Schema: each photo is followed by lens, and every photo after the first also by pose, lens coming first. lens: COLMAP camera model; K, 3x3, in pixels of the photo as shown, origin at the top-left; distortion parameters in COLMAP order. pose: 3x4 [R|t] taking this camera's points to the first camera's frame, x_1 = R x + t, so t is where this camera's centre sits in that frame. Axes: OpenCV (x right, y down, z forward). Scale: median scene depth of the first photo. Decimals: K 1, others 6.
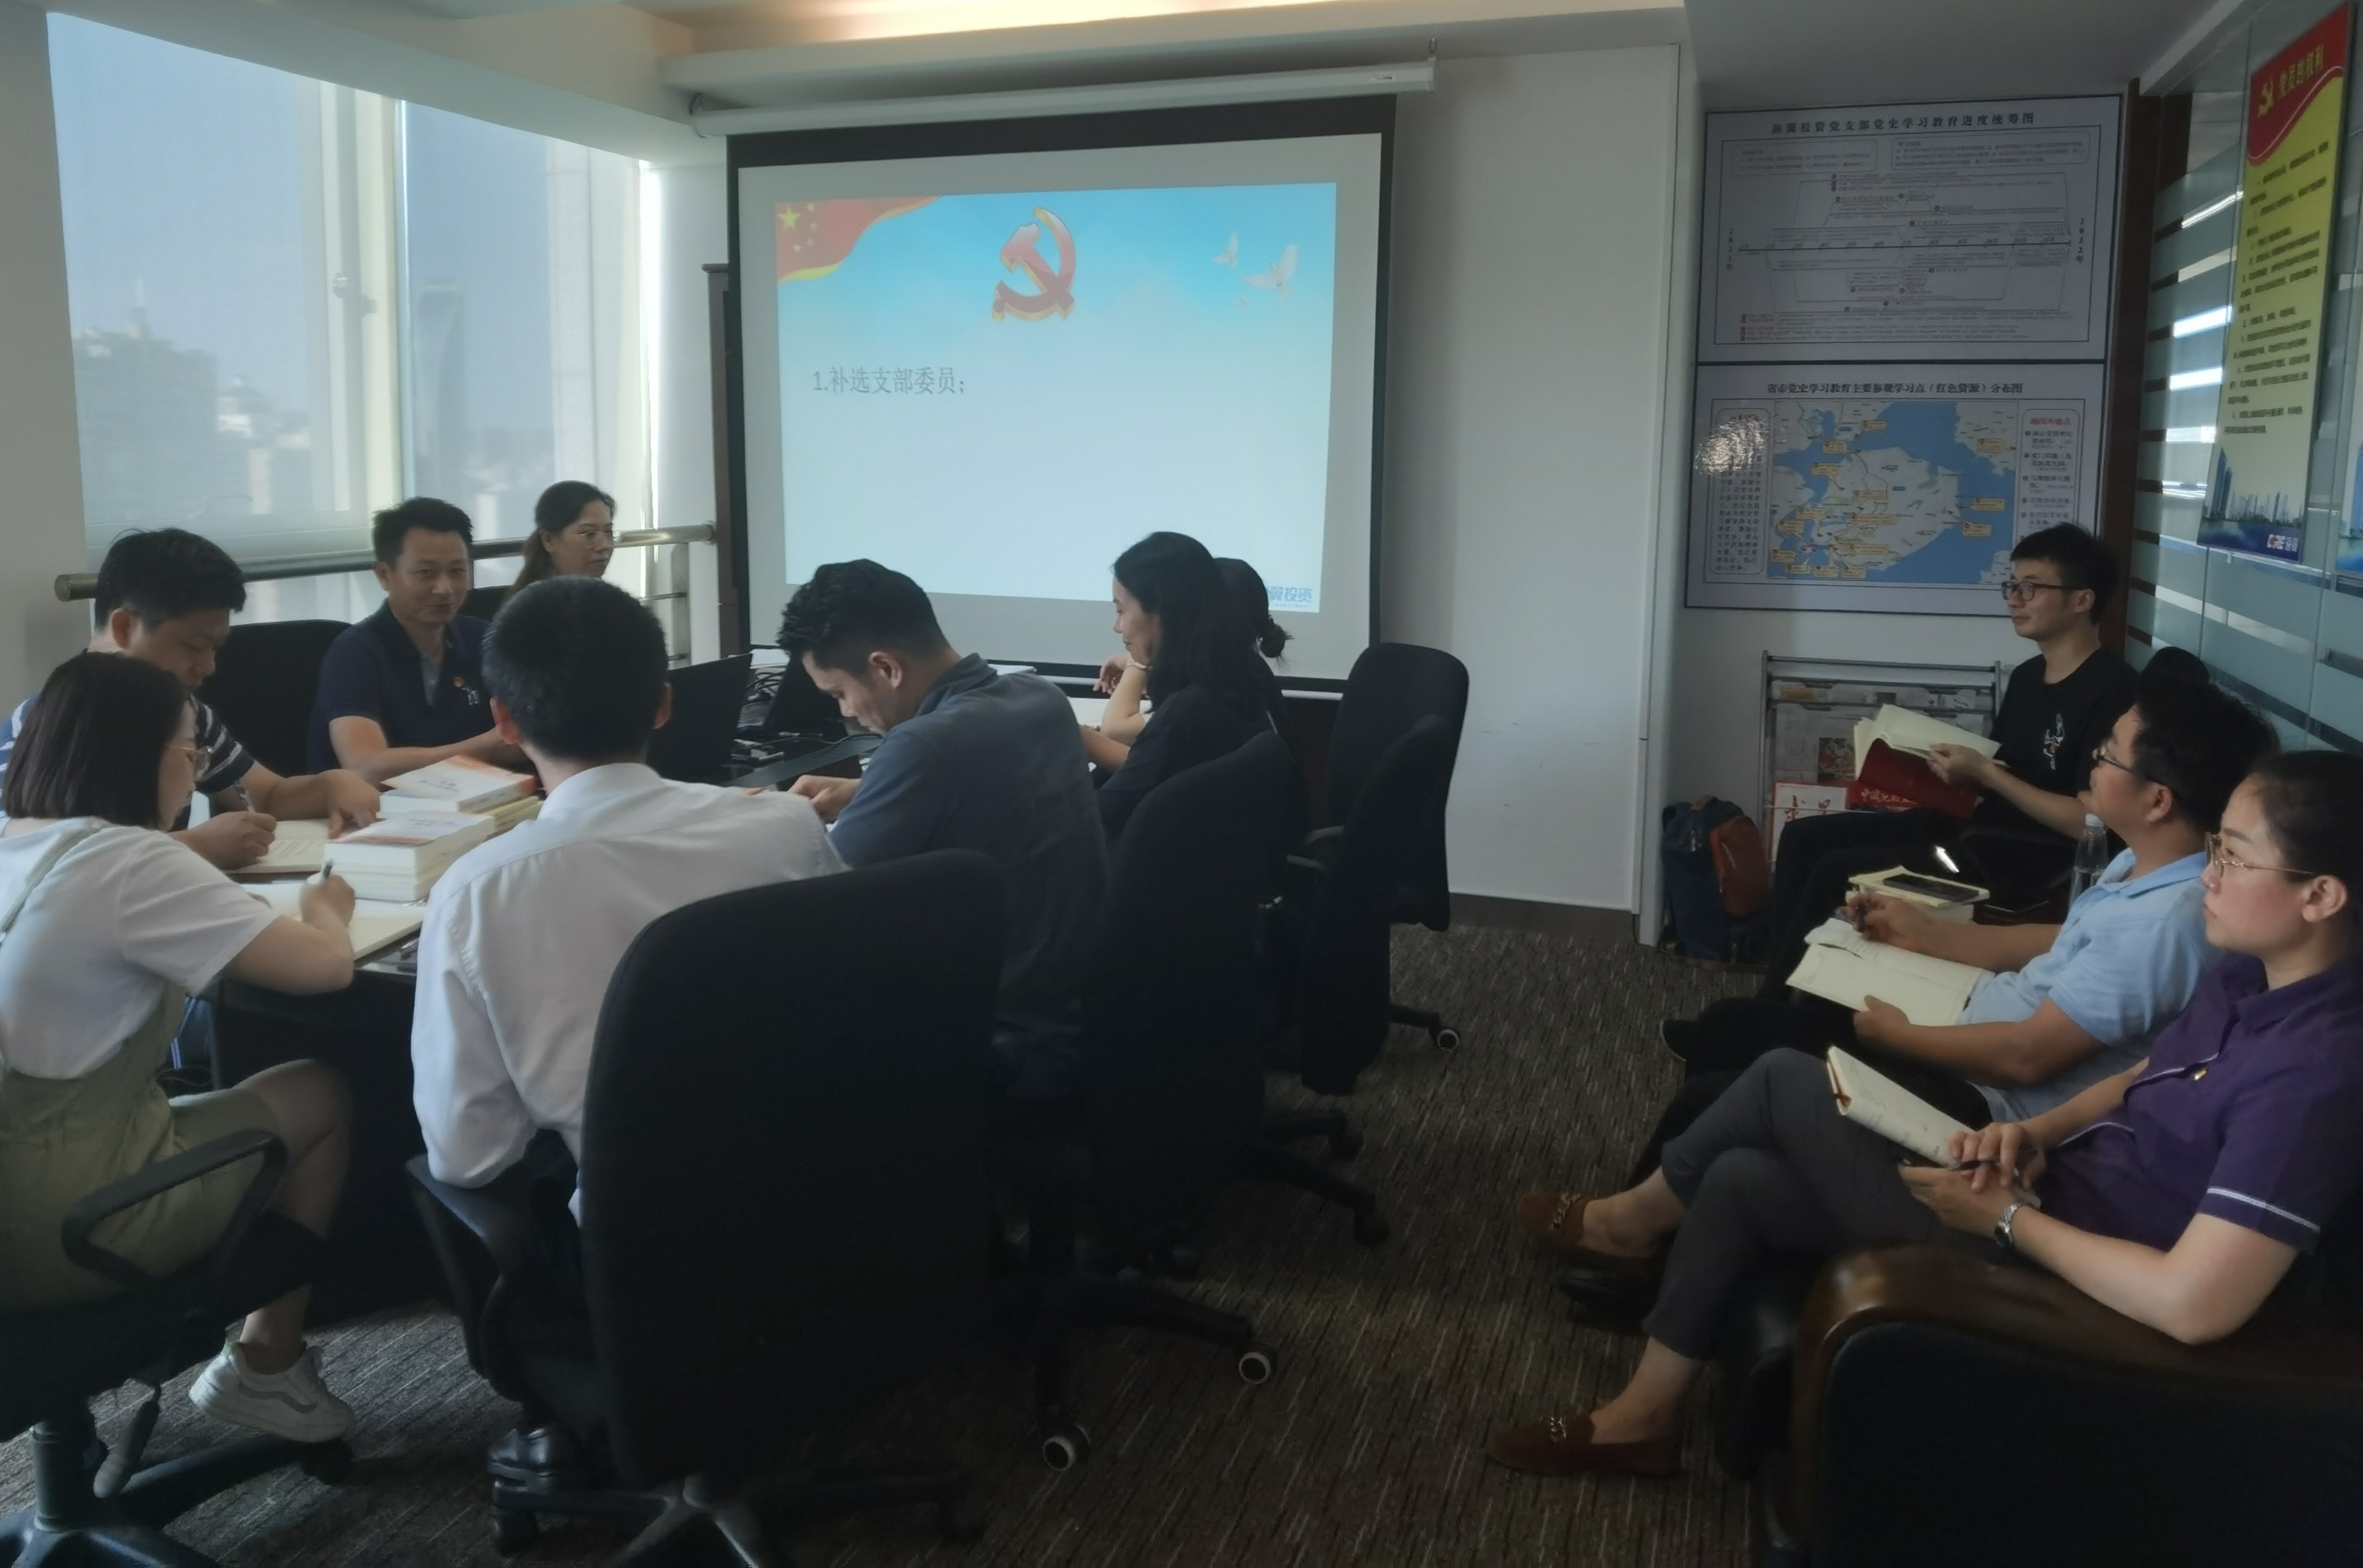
lens RADIAL K [[1483.3, 0, 1181.5], [0, 1483.3, 784.0], [0, 0, 1]] dist [0.041582, -0.077776]
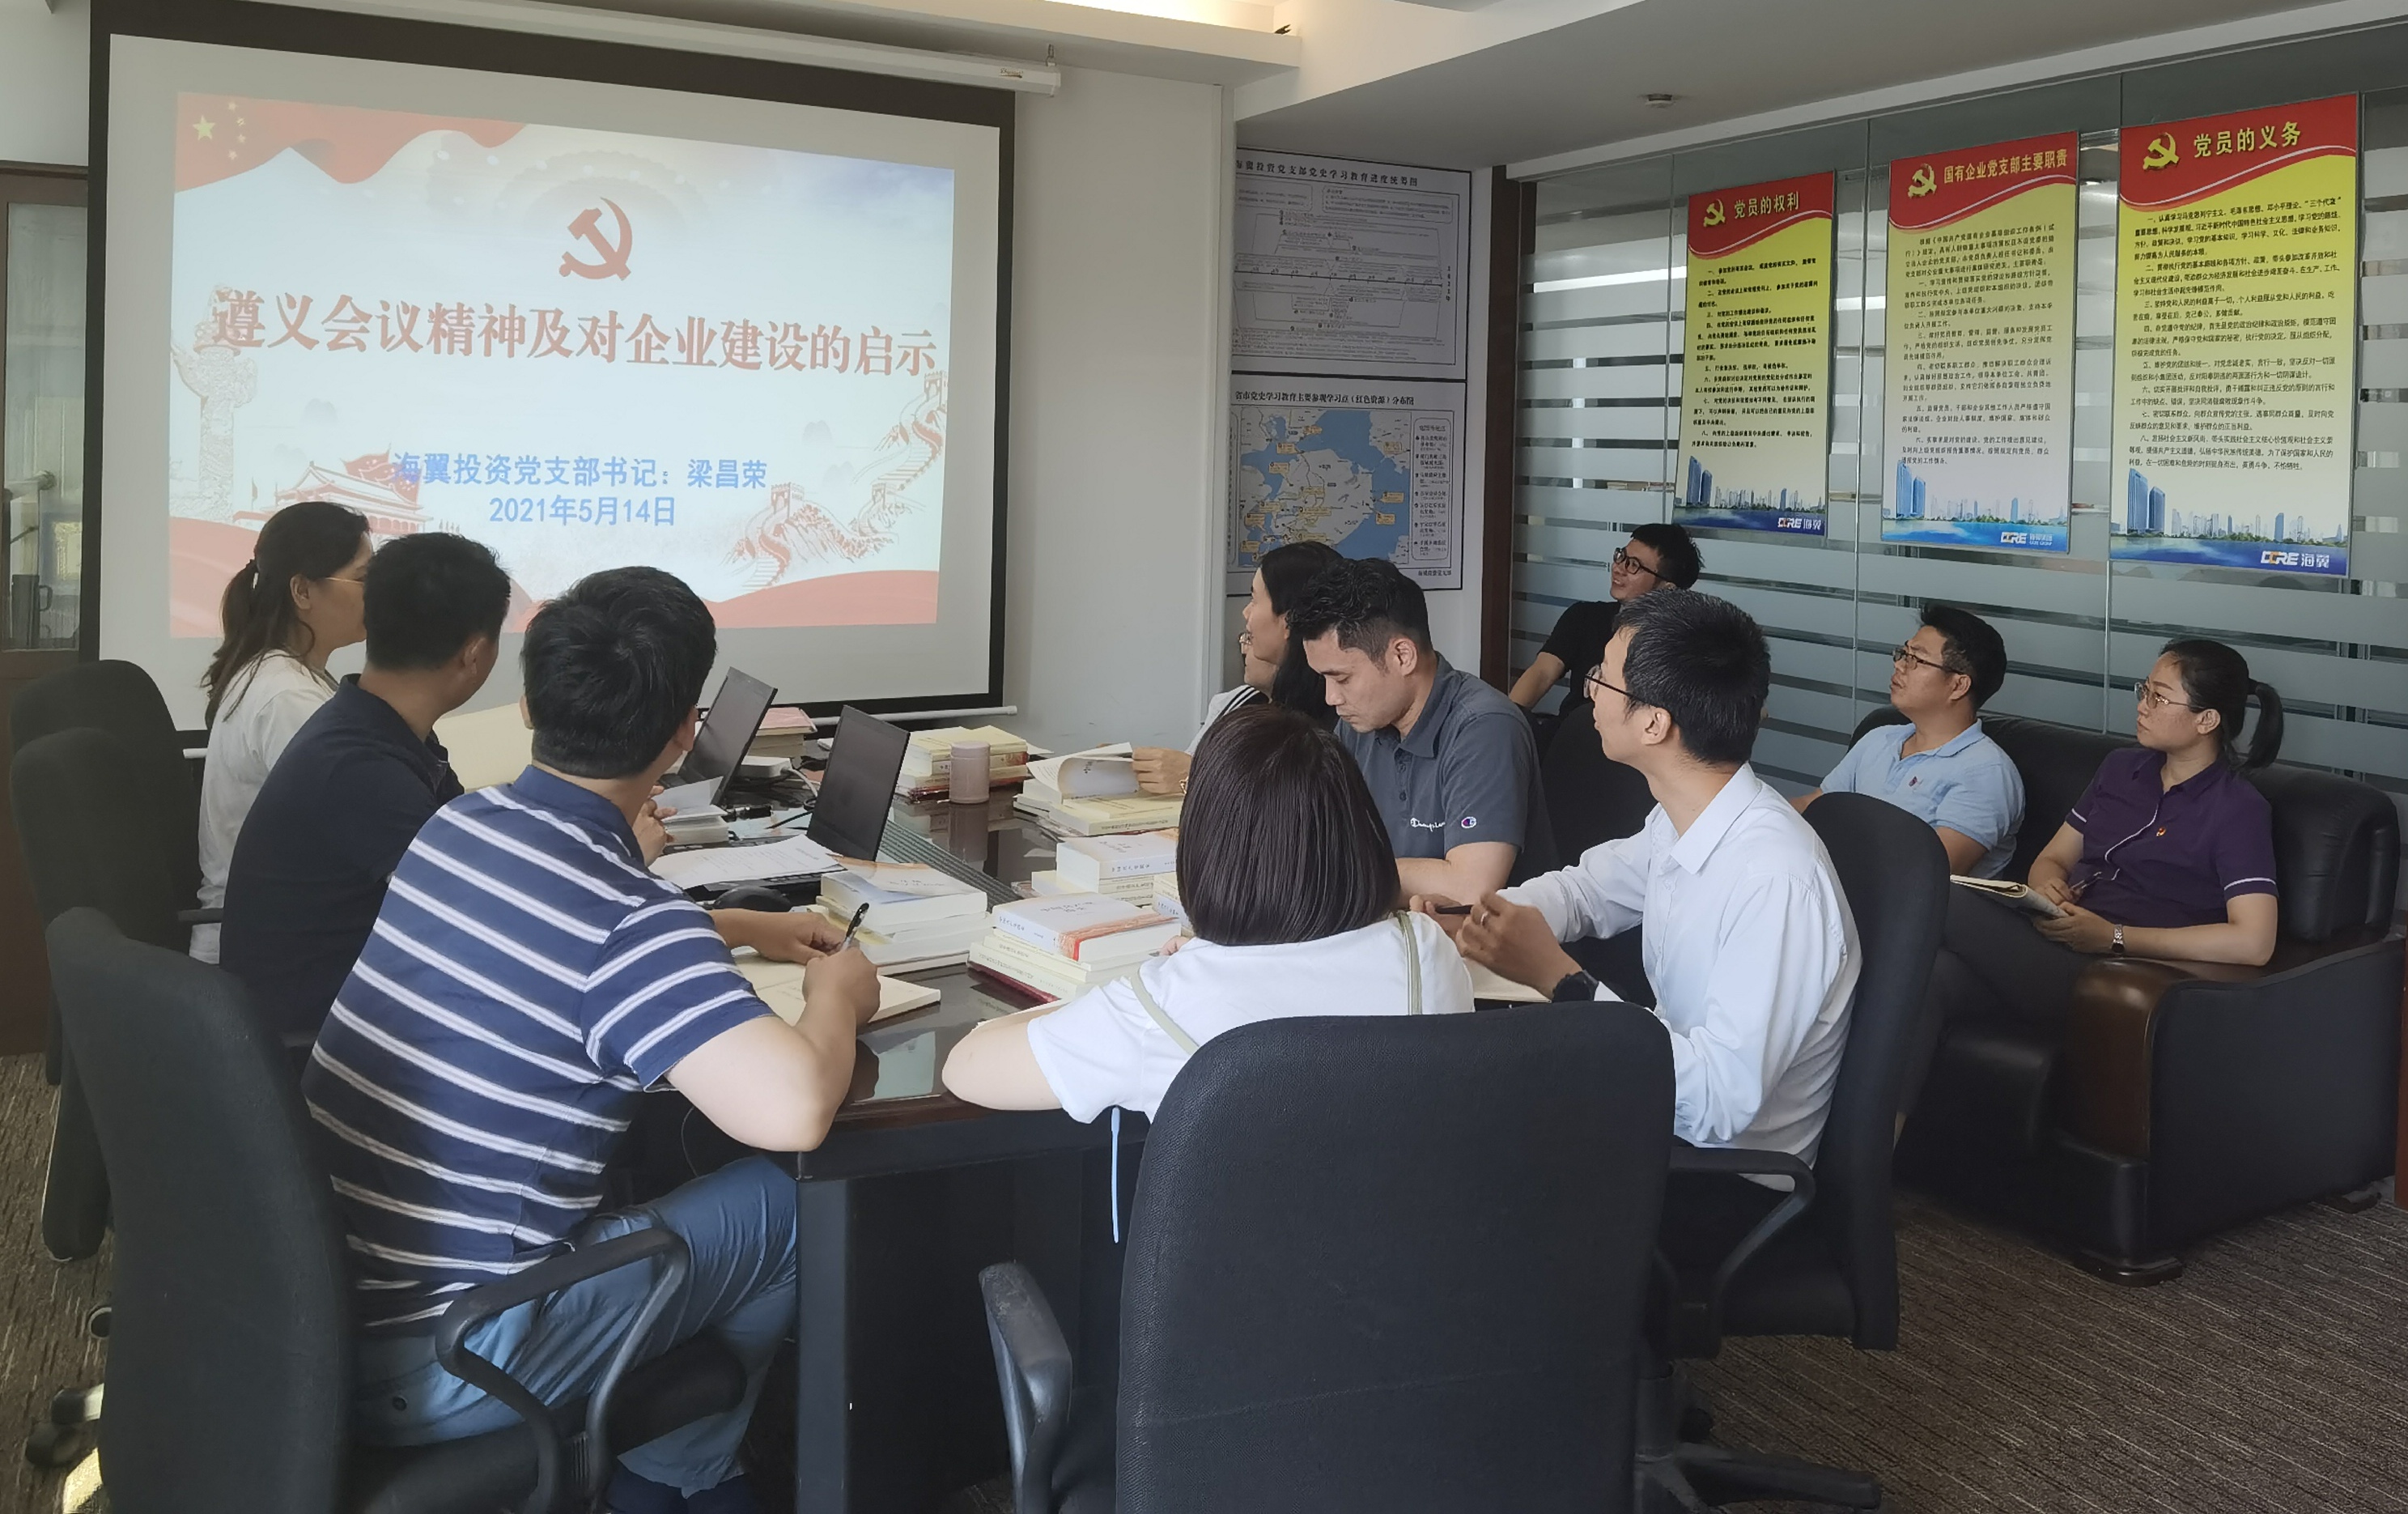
lens RADIAL K [[1780.8, 0, 1204.0], [0, 1780.8, 757.0], [0, 0, 1]] dist [-0.035892, 0.001970]
pose [[0.697604, -0.120653, 0.706252, -0.599007], [0.145206, 0.989072, 0.025541, -0.041458], [-0.701615, 0.084735, 0.707500, 0.123392]]
